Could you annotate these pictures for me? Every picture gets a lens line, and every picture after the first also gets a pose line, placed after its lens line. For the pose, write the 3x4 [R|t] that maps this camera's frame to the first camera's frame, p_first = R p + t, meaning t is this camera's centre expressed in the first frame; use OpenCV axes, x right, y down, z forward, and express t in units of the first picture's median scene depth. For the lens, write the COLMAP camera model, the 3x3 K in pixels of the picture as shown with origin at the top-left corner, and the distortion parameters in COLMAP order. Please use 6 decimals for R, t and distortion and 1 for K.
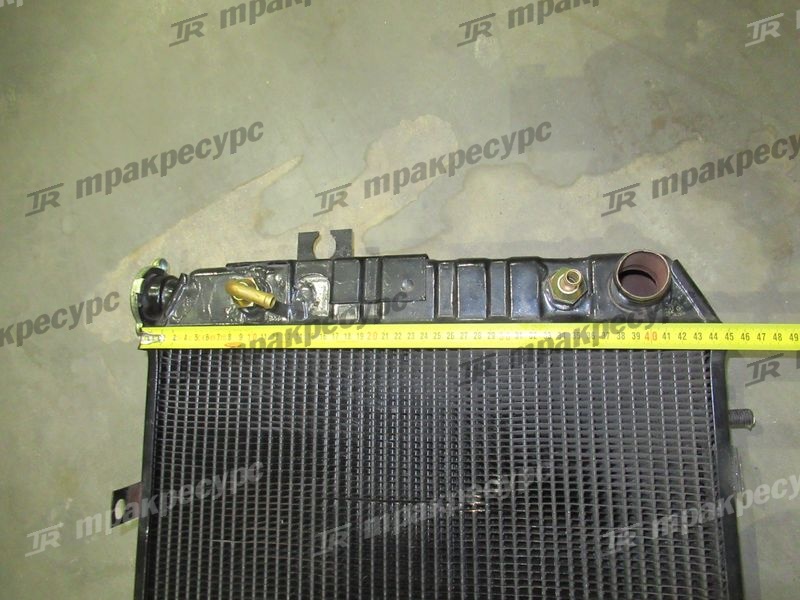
lens RADIAL K [[583.9, 0, 395.5], [0, 583.9, 299.0], [0, 0, 1]] dist [-0.008945, 0.005646]
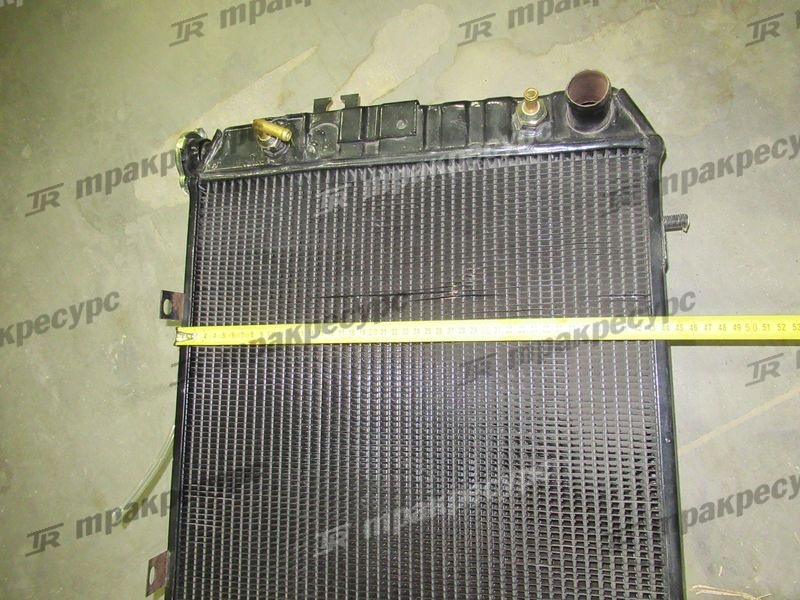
lens RADIAL K [[583.9, 0, 396.4], [0, 583.9, 301.7], [0, 0, 1]] dist [-0.008945, 0.005646]
pose [[0.998671, 0.003726, -0.051400, 0.064992], [-0.003461, 0.999980, 0.005247, 0.296397], [0.051418, -0.005062, 0.998664, -0.180474]]
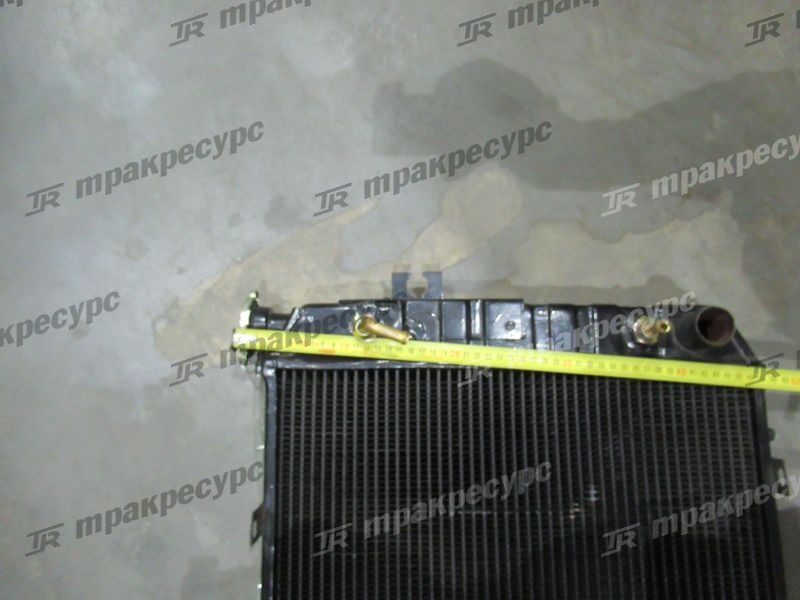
lens RADIAL K [[583.9, 0, 398.4], [0, 583.9, 300.2], [0, 0, 1]] dist [-0.008945, 0.005646]
pose [[0.982946, 0.028286, 0.181708, -0.359563], [-0.024739, 0.999457, -0.021757, -0.036668], [-0.182225, 0.016891, 0.983112, -0.094837]]
